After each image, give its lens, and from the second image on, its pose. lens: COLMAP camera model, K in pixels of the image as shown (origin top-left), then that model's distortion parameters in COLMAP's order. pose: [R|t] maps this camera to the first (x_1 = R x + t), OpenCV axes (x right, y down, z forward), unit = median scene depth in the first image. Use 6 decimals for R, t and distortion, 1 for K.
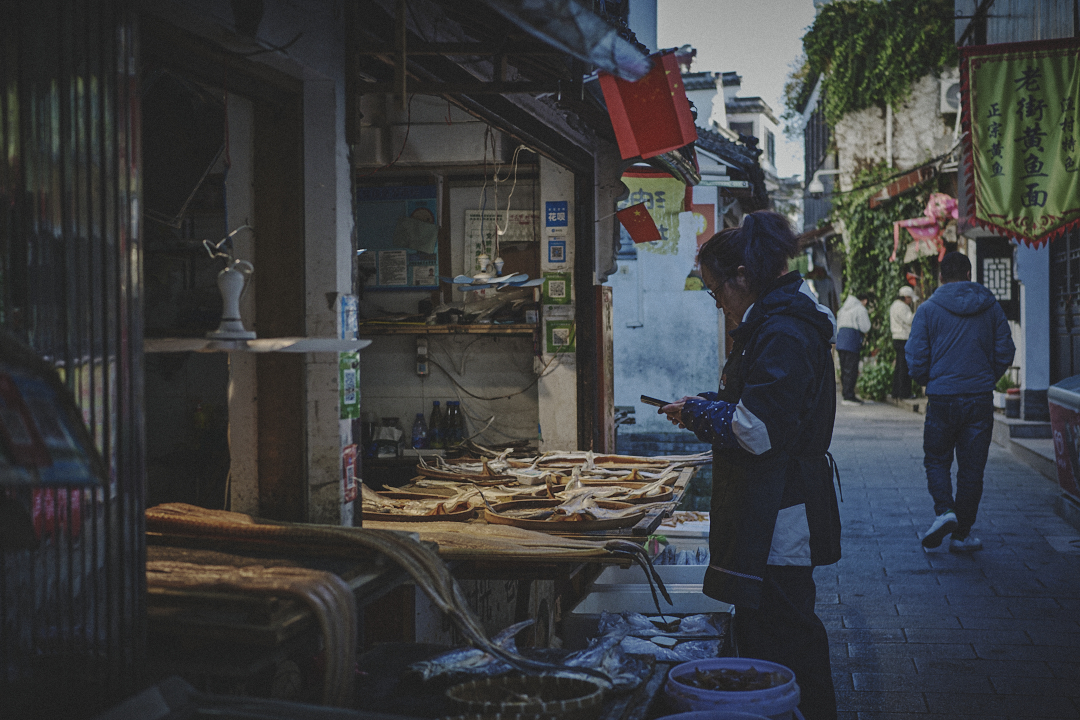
lens RADIAL K [[1361.1, 0, 539.8], [0, 1361.1, 360.7], [0, 0, 1]] dist [0.013083, 0.000000]
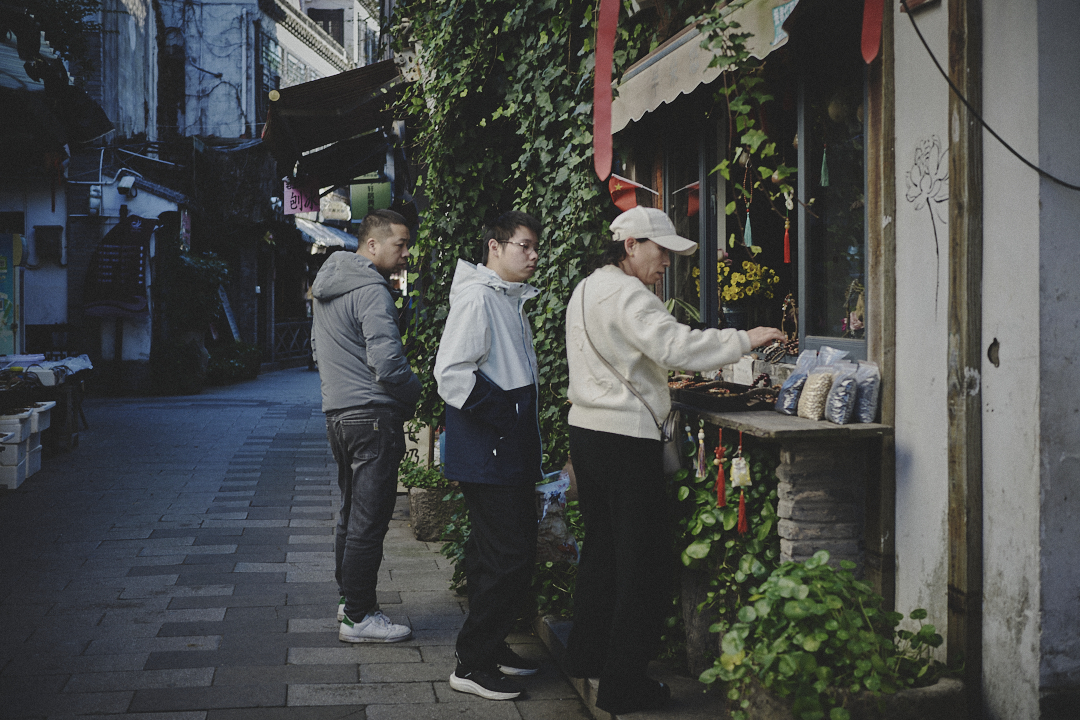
lens RADIAL K [[1361.1, 0, 540.0], [0, 1361.1, 357.6], [0, 0, 1]] dist [0.013083, 0.000000]
pose [[0.964204, -0.002452, 0.265151, 0.169015], [-0.003082, 0.999786, 0.020452, -0.029120], [-0.265144, -0.020537, 0.963990, 0.689761]]
